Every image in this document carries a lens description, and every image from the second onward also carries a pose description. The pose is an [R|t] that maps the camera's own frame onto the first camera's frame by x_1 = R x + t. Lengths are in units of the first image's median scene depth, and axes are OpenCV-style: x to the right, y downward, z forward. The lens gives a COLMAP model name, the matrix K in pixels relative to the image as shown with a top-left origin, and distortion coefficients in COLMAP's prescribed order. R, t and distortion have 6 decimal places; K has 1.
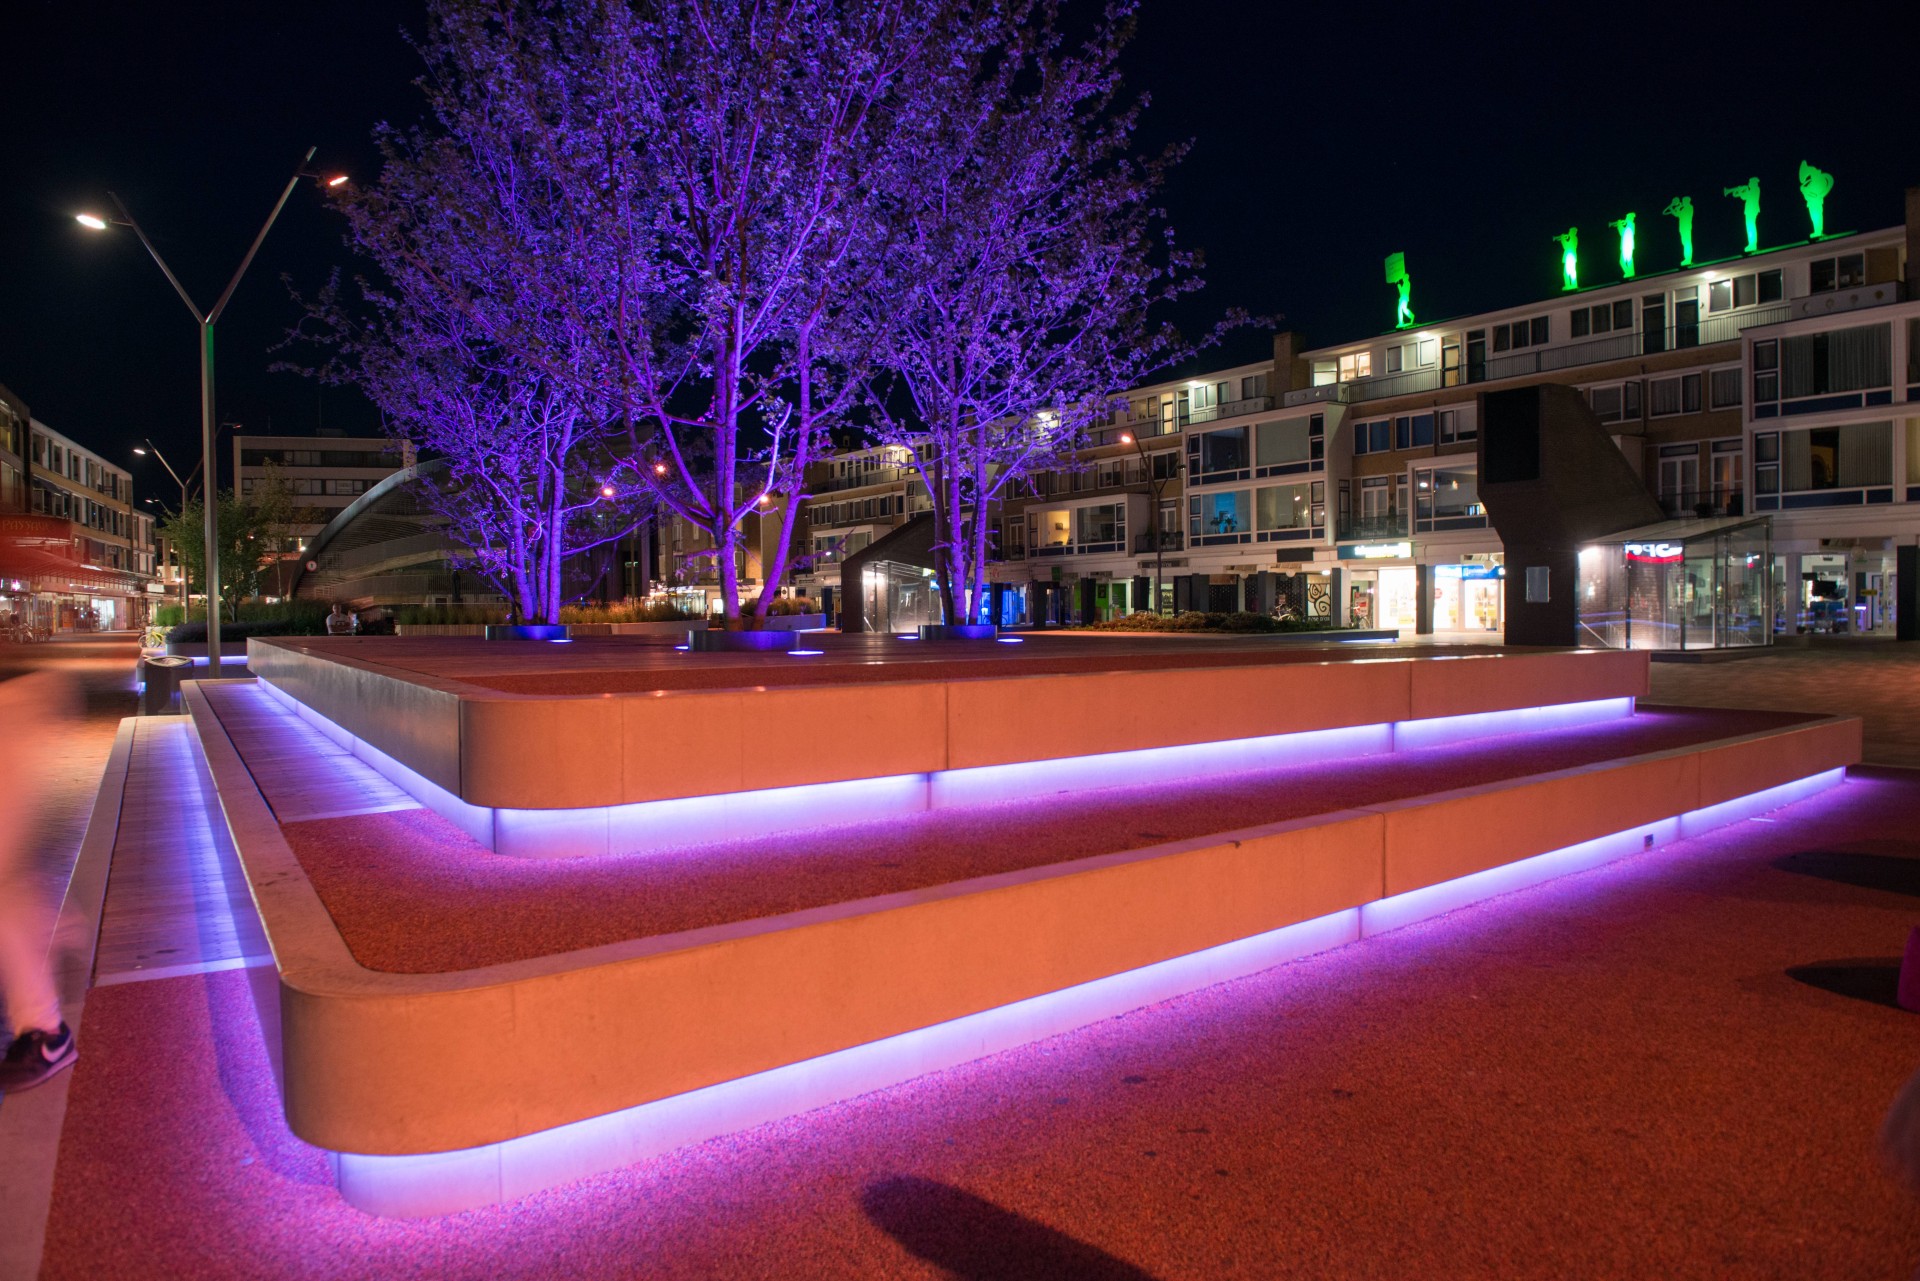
lens RADIAL K [[1281.5, 0, 947.7], [0, 1281.5, 634.4], [0, 0, 1]] dist [-0.047462, -0.003760]
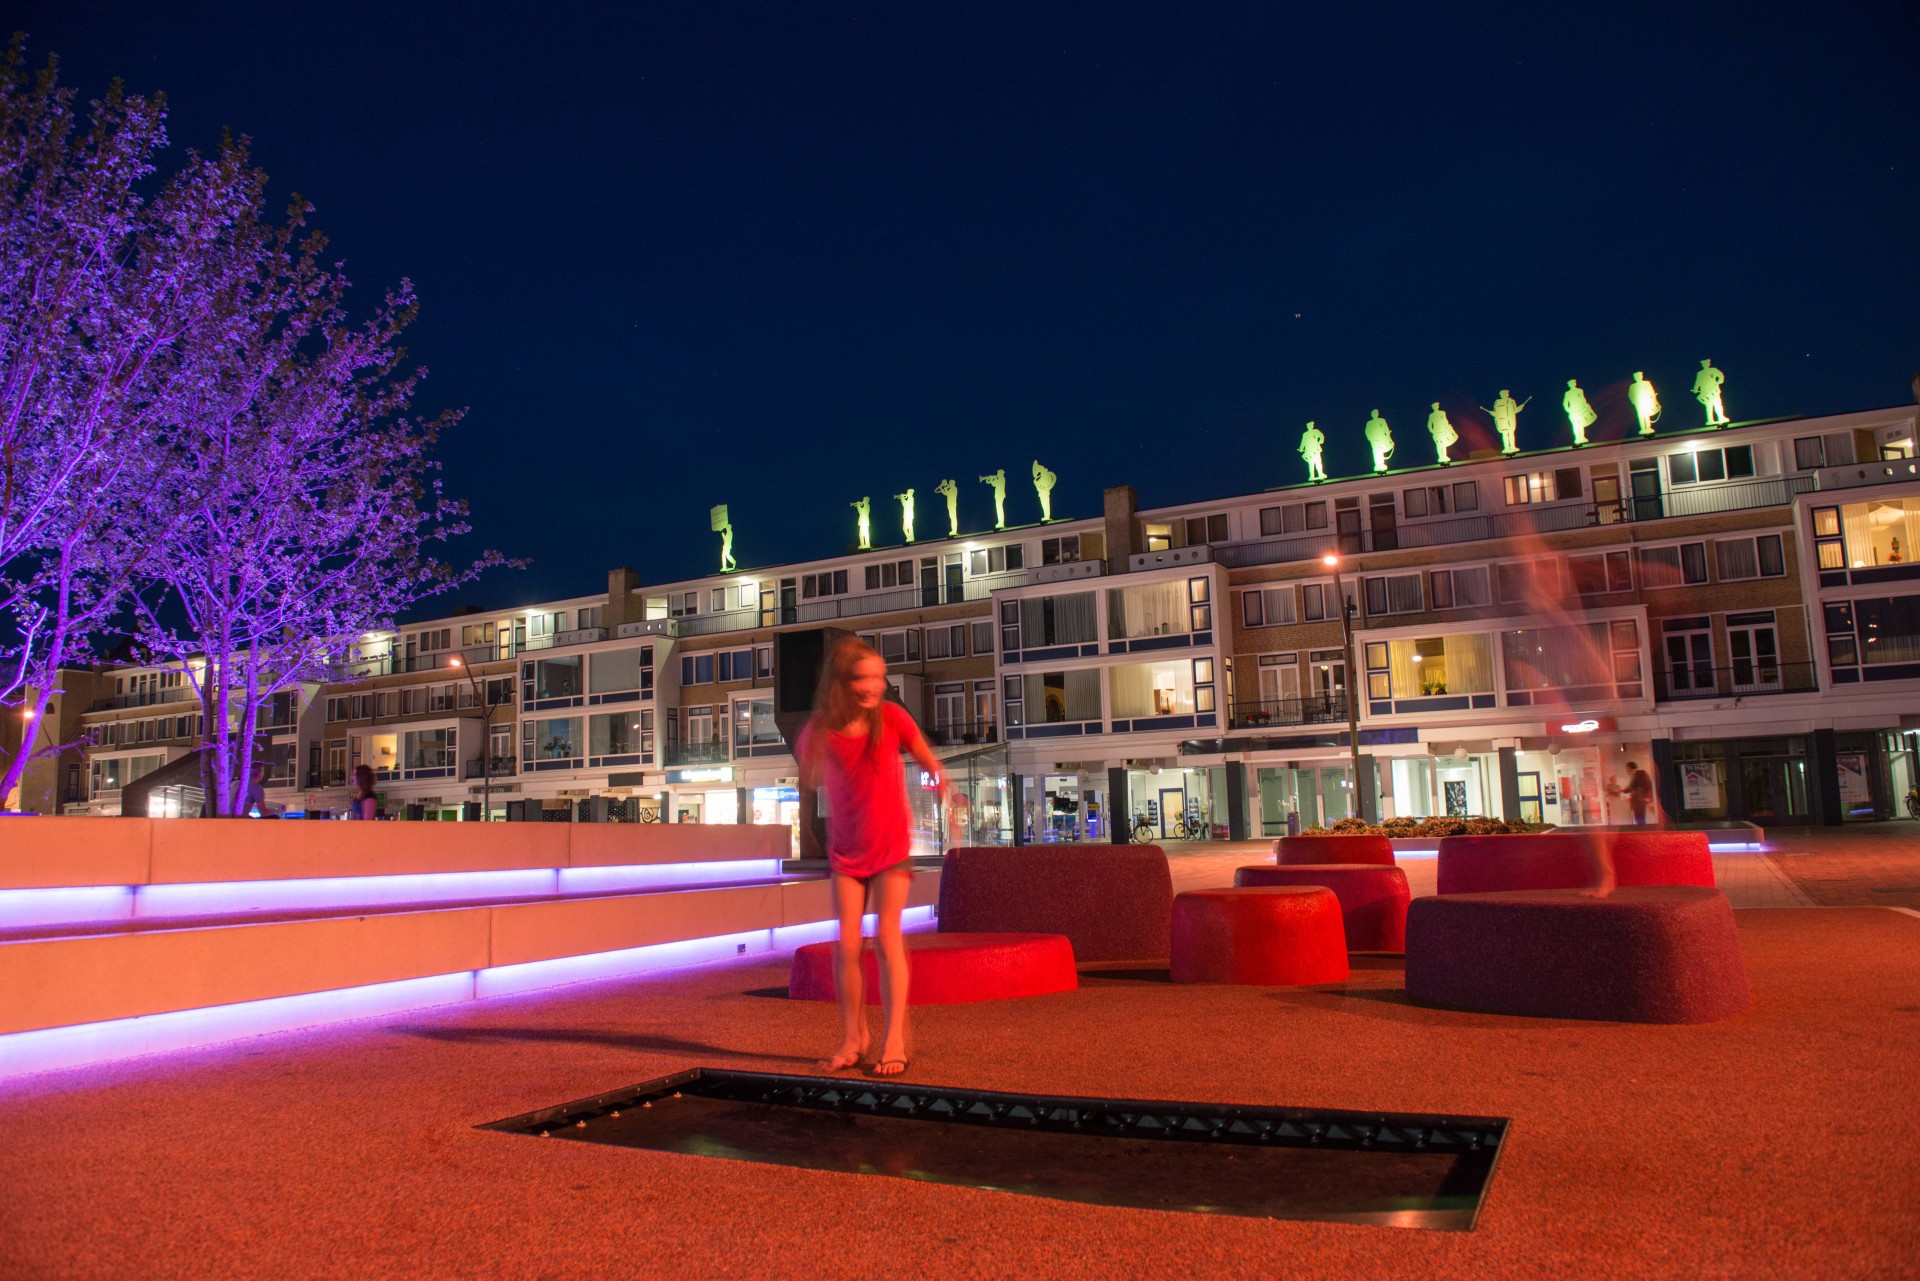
lens RADIAL K [[1254.8, 0, 916.9], [0, 1254.8, 646.7], [0, 0, 1]] dist [-0.058718, 0.003159]
pose [[0.883057, 0.045680, 0.467036, 0.002554], [0.033650, 0.986525, -0.160115, 0.002403], [-0.468057, 0.157106, 0.869621, -0.013561]]
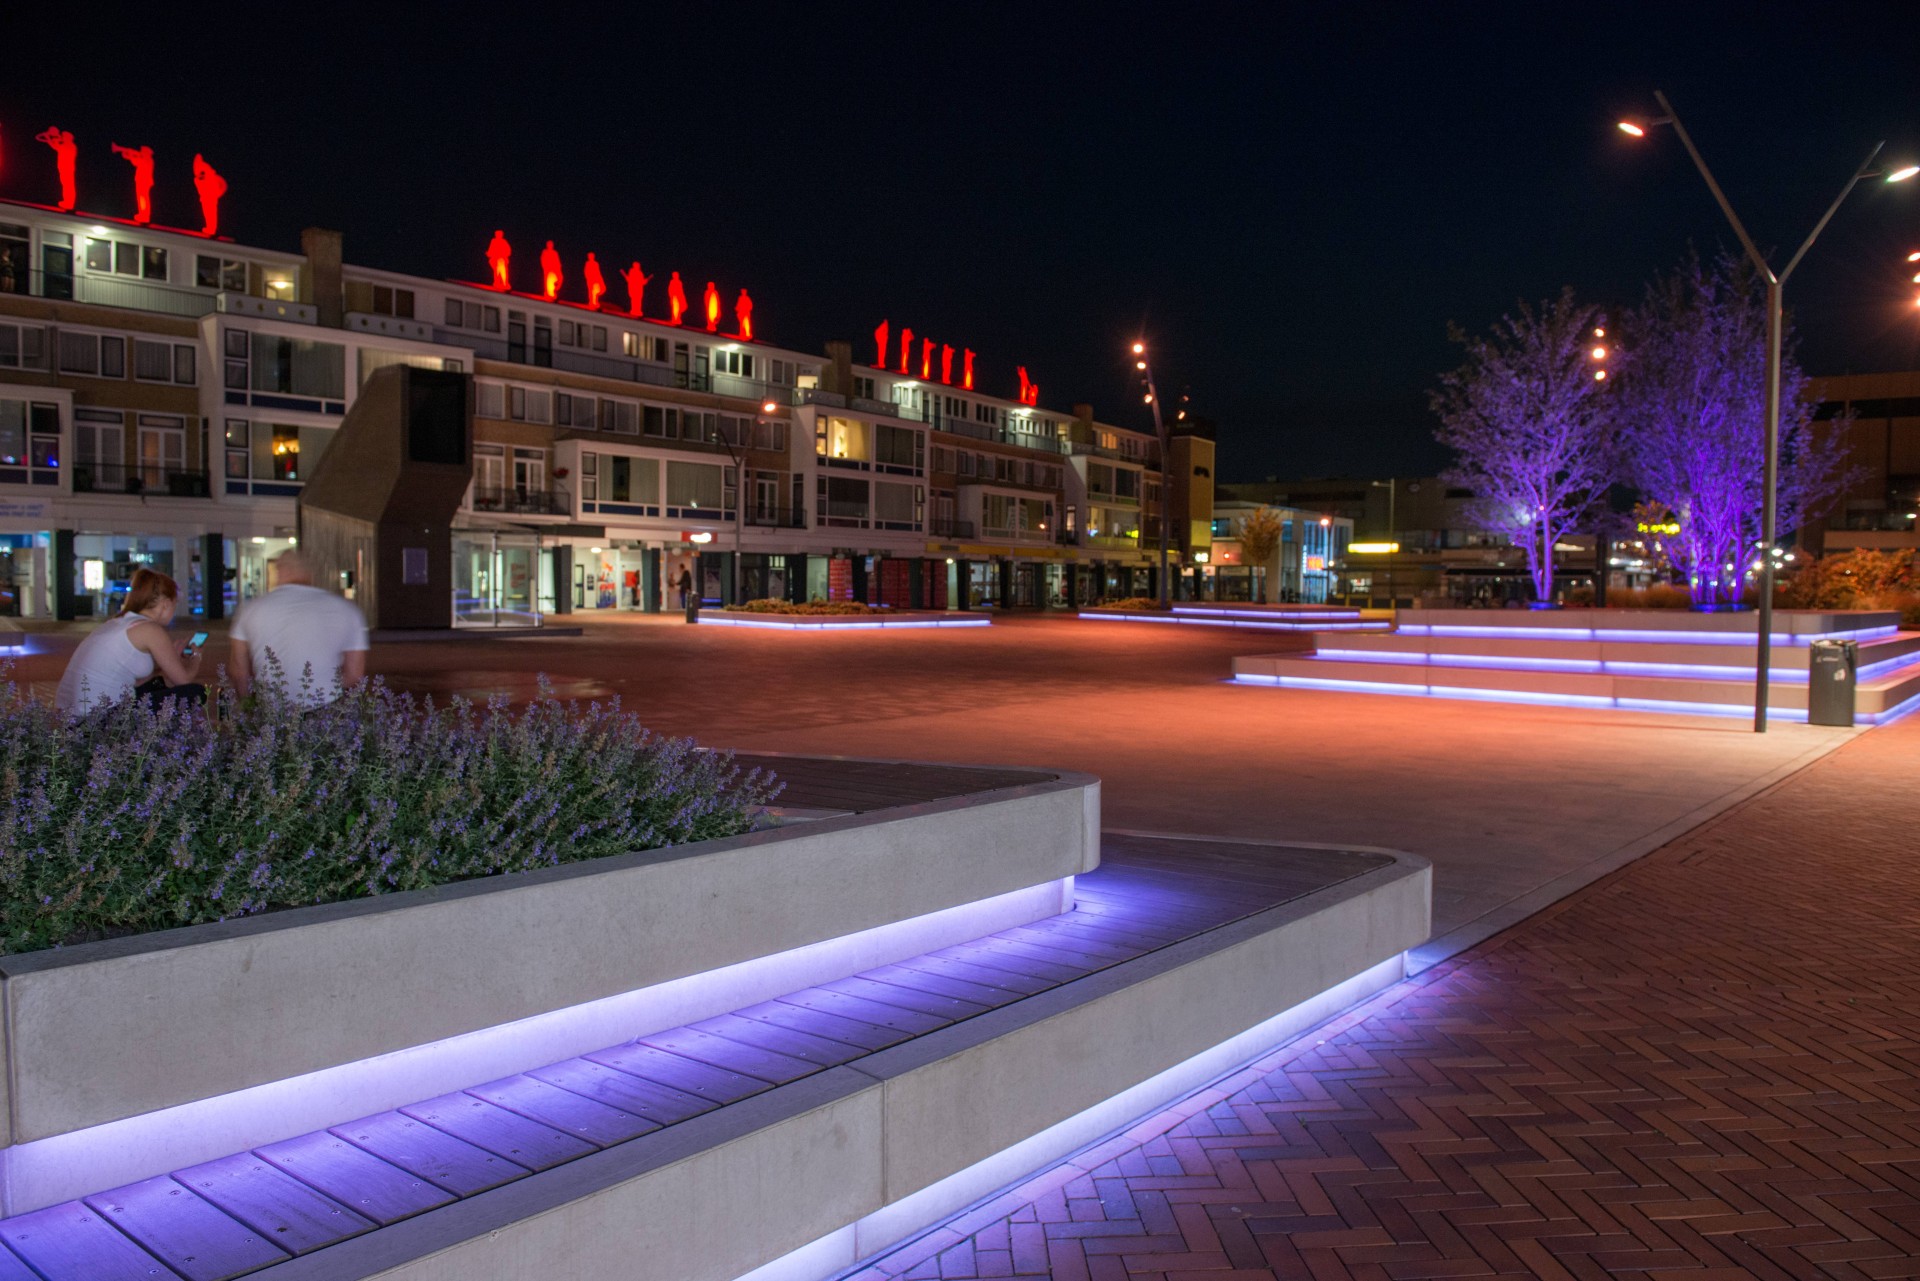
lens RADIAL K [[1281.5, 0, 926.0], [0, 1281.5, 657.8], [0, 0, 1]] dist [-0.047462, -0.003760]
pose [[-0.255079, -0.043689, 0.965933, -0.514198], [0.015589, 0.998663, 0.049286, -0.007400], [-0.966795, 0.027630, -0.254056, 0.739071]]
